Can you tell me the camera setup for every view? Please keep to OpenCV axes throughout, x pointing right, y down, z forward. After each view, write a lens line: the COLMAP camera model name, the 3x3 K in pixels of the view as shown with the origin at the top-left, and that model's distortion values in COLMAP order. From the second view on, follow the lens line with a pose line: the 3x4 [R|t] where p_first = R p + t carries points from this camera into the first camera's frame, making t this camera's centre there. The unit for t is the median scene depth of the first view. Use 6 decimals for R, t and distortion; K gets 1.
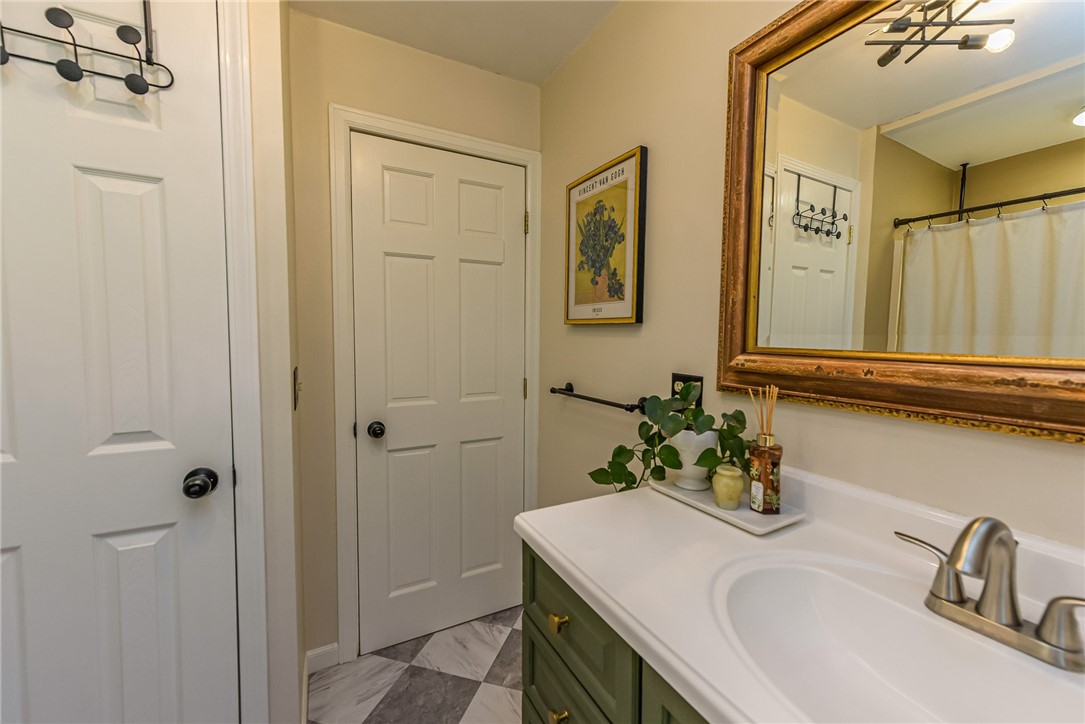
lens RADIAL K [[422.7, 0, 549.6], [0, 422.7, 361.6], [0, 0, 1]] dist [0.012993, 0.000242]
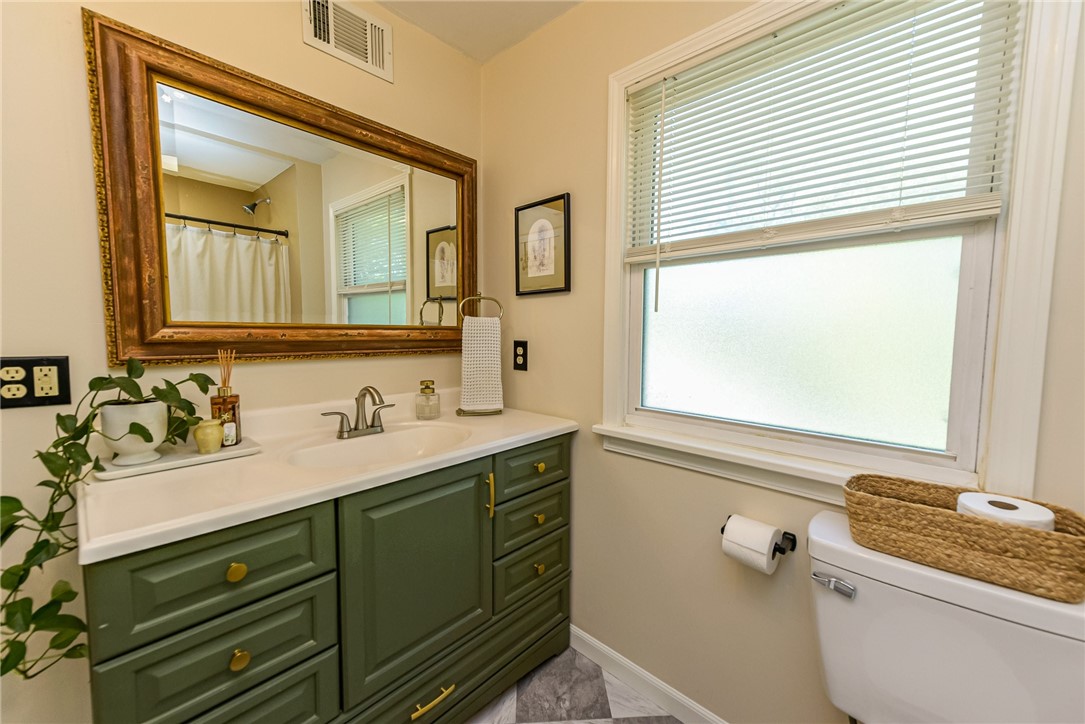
lens RADIAL K [[422.7, 0, 549.6], [0, 422.7, 361.6], [0, 0, 1]] dist [0.012993, 0.000242]
pose [[-0.302271, -0.078669, 0.949970, -1.103874], [0.053618, 0.993608, 0.099343, 0.016796], [-0.951713, 0.080965, -0.296120, 0.453314]]
